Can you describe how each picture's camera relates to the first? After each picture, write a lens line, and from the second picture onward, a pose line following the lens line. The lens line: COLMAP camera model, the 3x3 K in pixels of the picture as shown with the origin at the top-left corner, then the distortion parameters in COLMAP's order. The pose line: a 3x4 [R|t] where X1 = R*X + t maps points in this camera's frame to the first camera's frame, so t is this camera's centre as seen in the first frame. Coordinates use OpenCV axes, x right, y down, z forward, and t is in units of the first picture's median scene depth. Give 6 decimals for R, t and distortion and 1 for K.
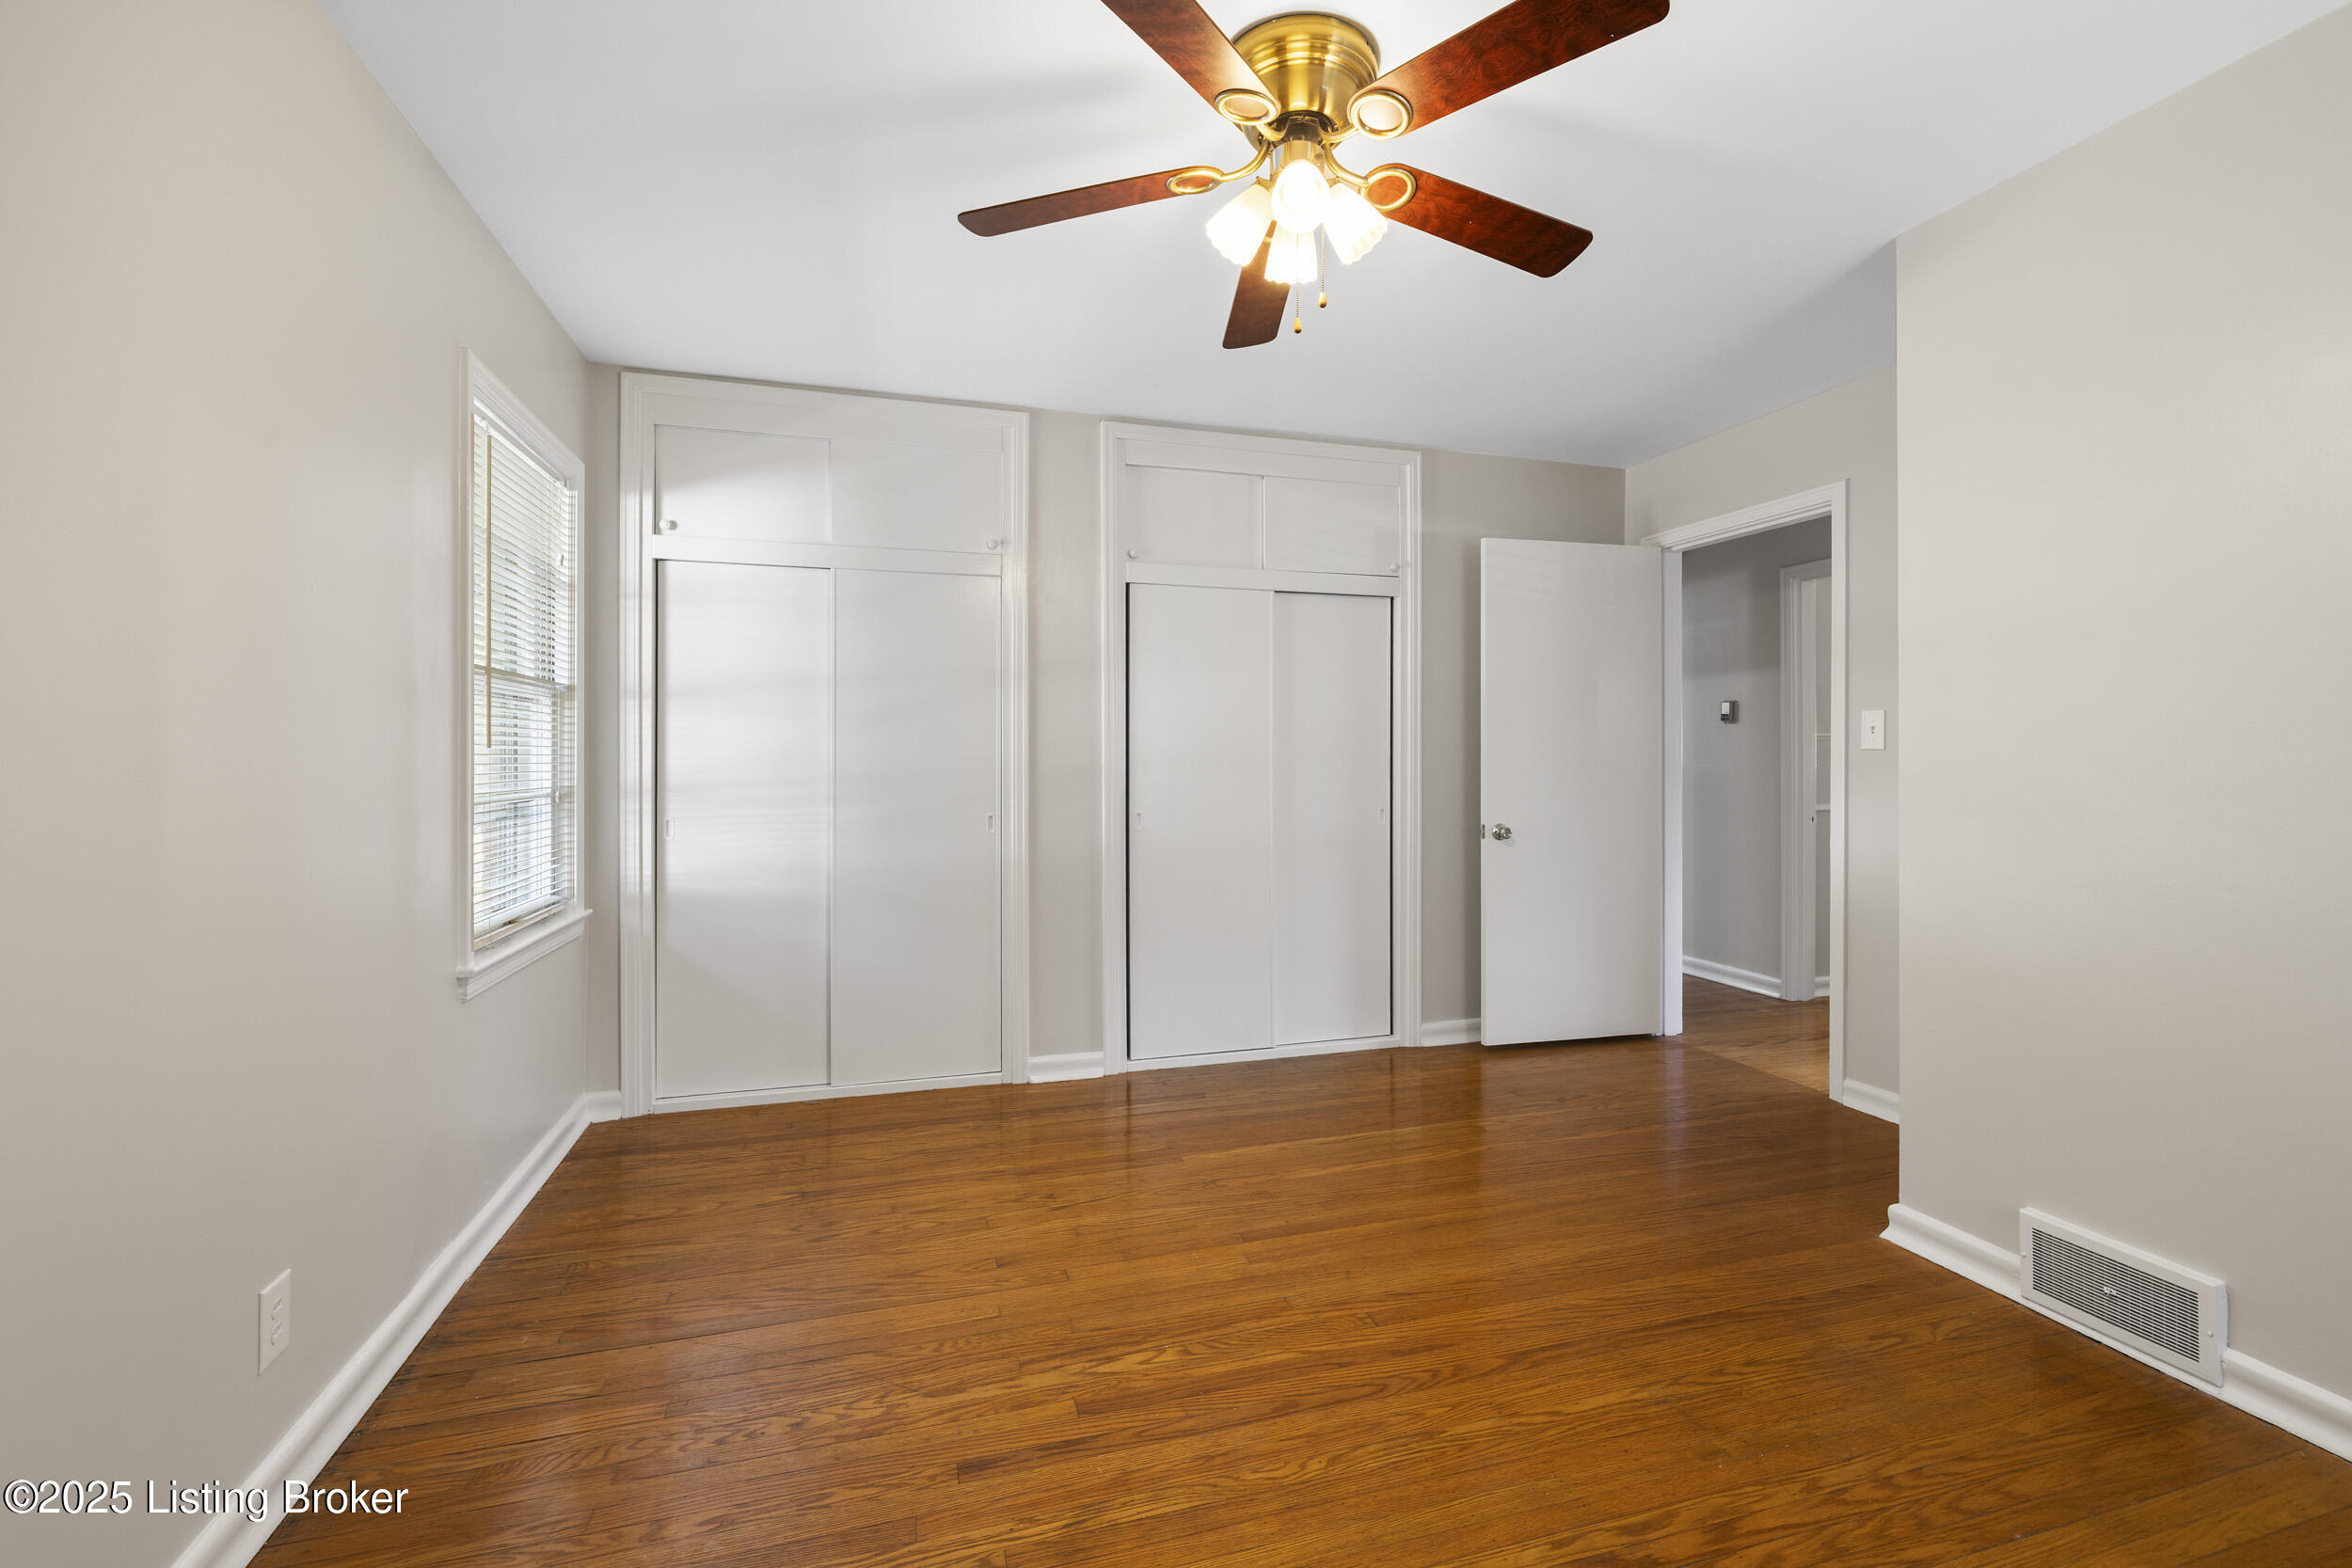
lens RADIAL K [[1029.7, 0, 1183.9], [0, 1029.7, 770.7], [0, 0, 1]] dist [0.000533, 0.000192]
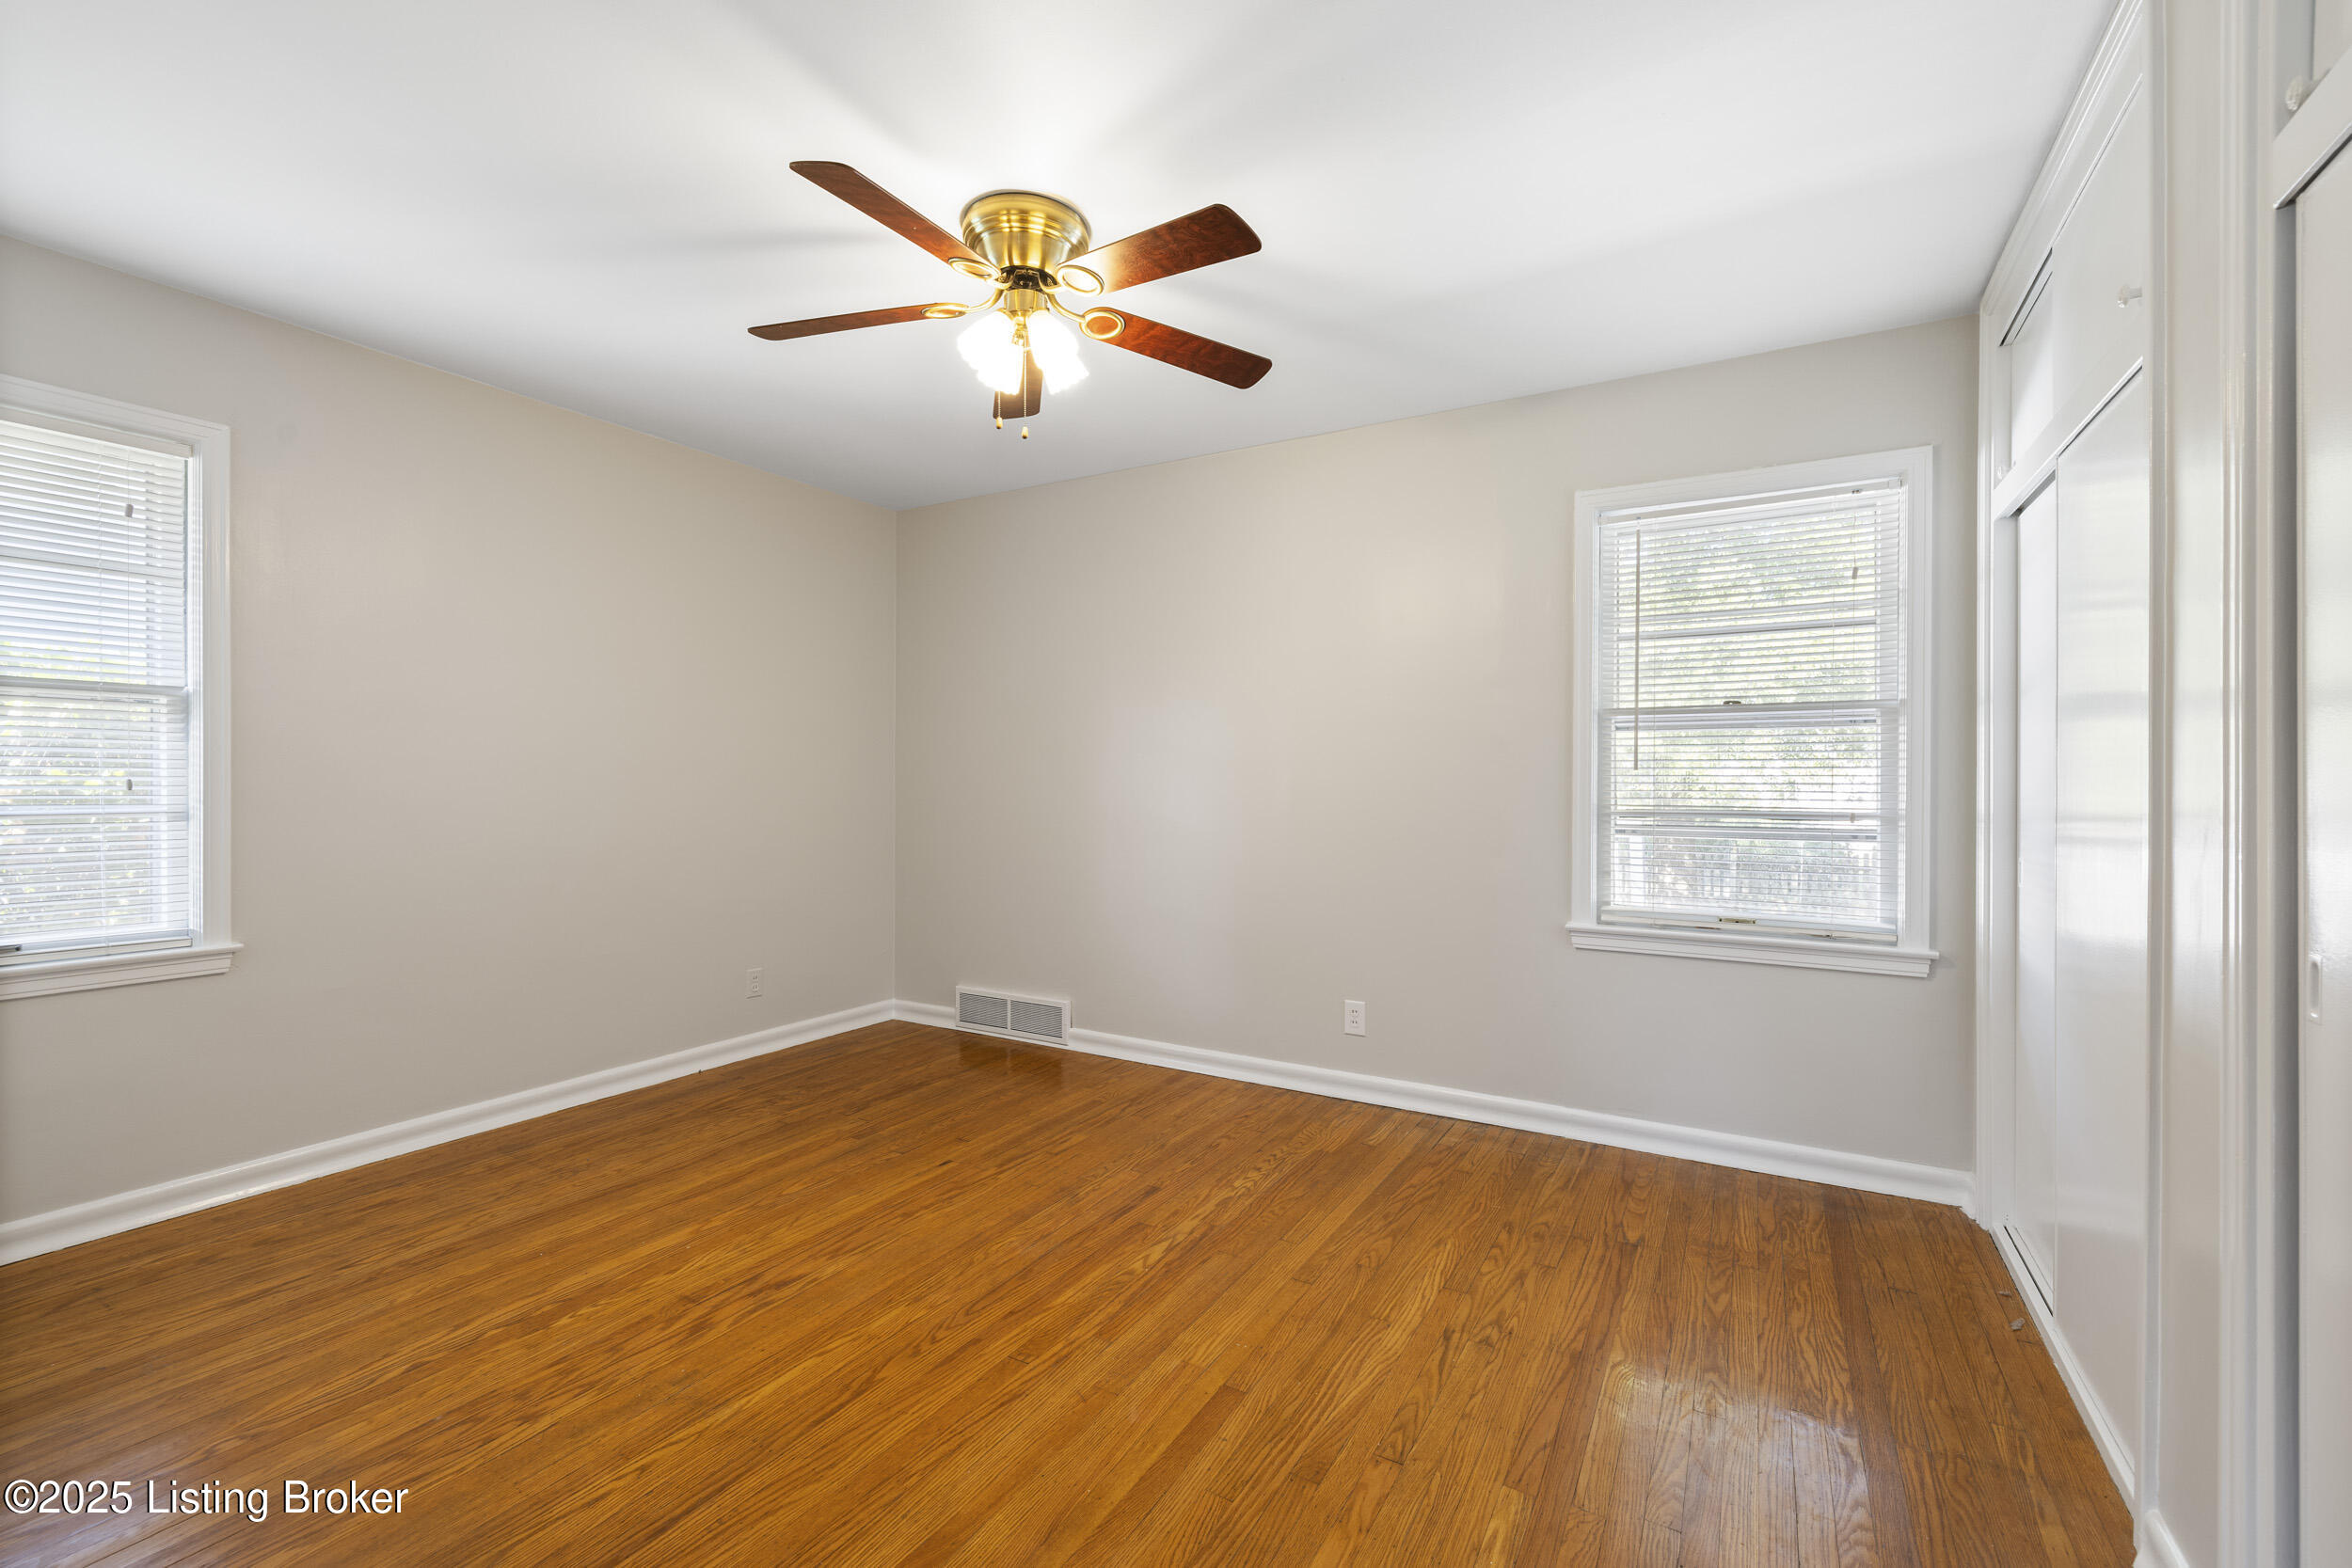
lens RADIAL K [[1029.7, 0, 1183.8], [0, 1029.7, 780.0], [0, 0, 1]] dist [0.000533, 0.000192]
pose [[-0.743992, -0.004855, -0.668171, 0.732950], [-0.010885, 0.999929, 0.004855, -0.012318], [0.668100, 0.010885, -0.743992, 1.867120]]
